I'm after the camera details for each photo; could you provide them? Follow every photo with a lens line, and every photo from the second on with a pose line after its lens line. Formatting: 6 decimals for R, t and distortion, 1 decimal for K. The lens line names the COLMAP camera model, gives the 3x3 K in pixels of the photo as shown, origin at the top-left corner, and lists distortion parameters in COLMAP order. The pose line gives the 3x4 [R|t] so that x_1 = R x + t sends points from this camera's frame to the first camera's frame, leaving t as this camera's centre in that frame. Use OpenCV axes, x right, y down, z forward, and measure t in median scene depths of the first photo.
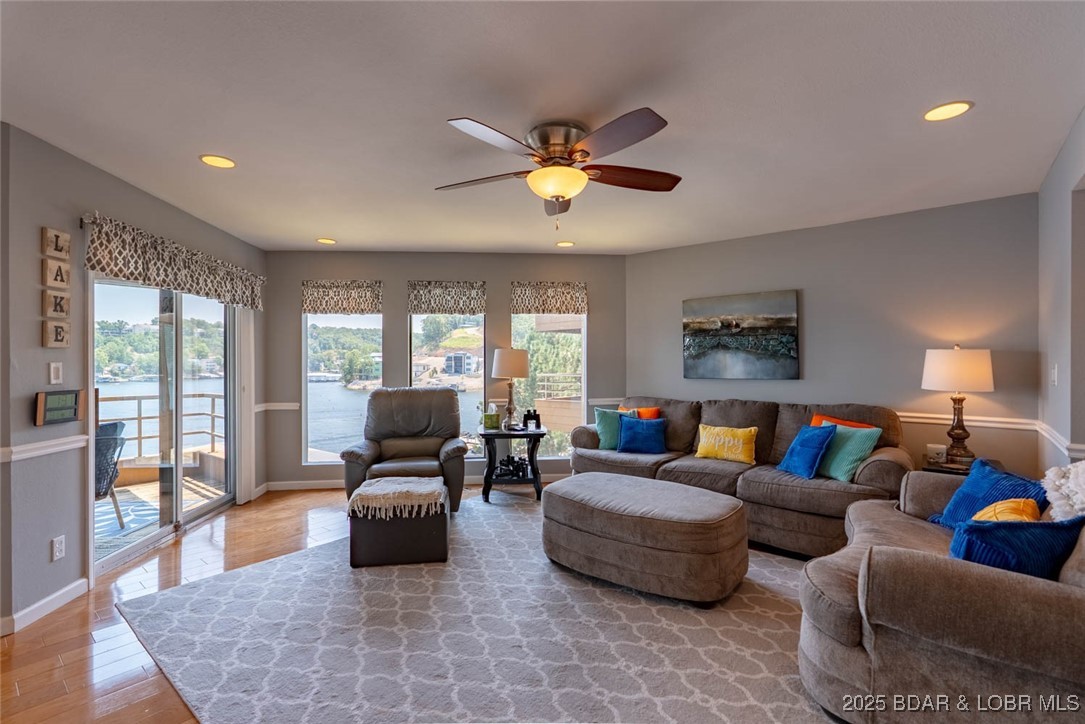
lens RADIAL K [[494.6, 0, 540.7], [0, 494.6, 363.6], [0, 0, 1]] dist [-0.007875, 0.001312]
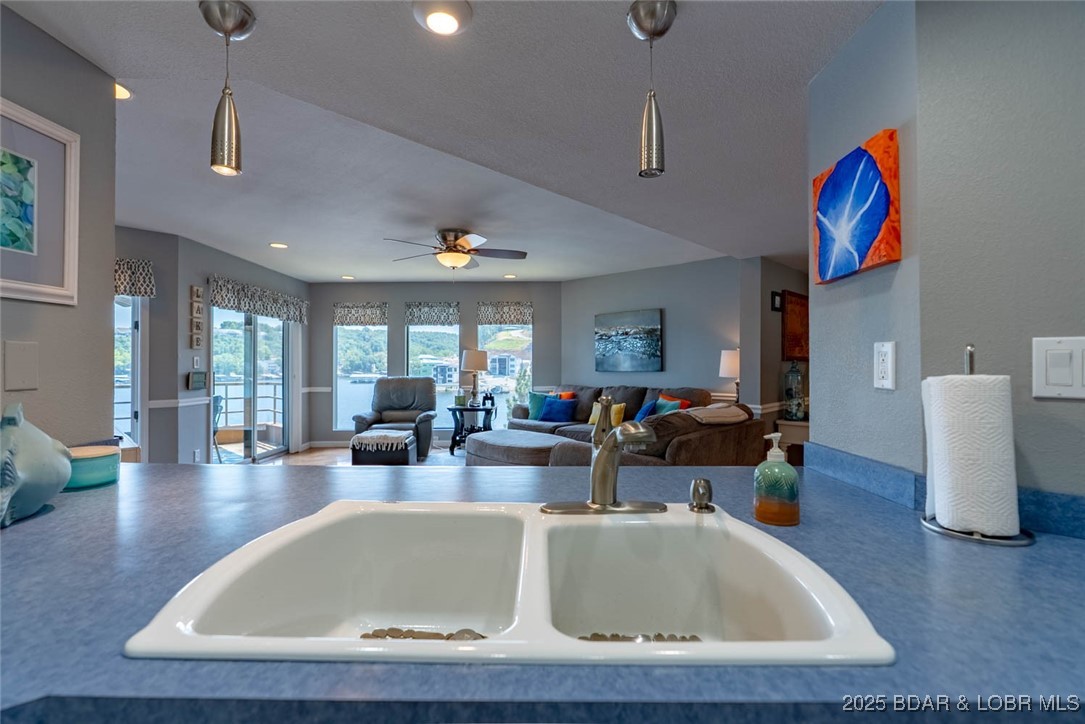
lens RADIAL K [[494.6, 0, 539.9], [0, 494.6, 363.1], [0, 0, 1]] dist [-0.007875, 0.001312]
pose [[0.995706, 0.002282, -0.092546, 0.283483], [-0.002784, 0.999982, -0.005291, 0.015734], [0.092532, 0.005526, 0.995694, -0.432053]]
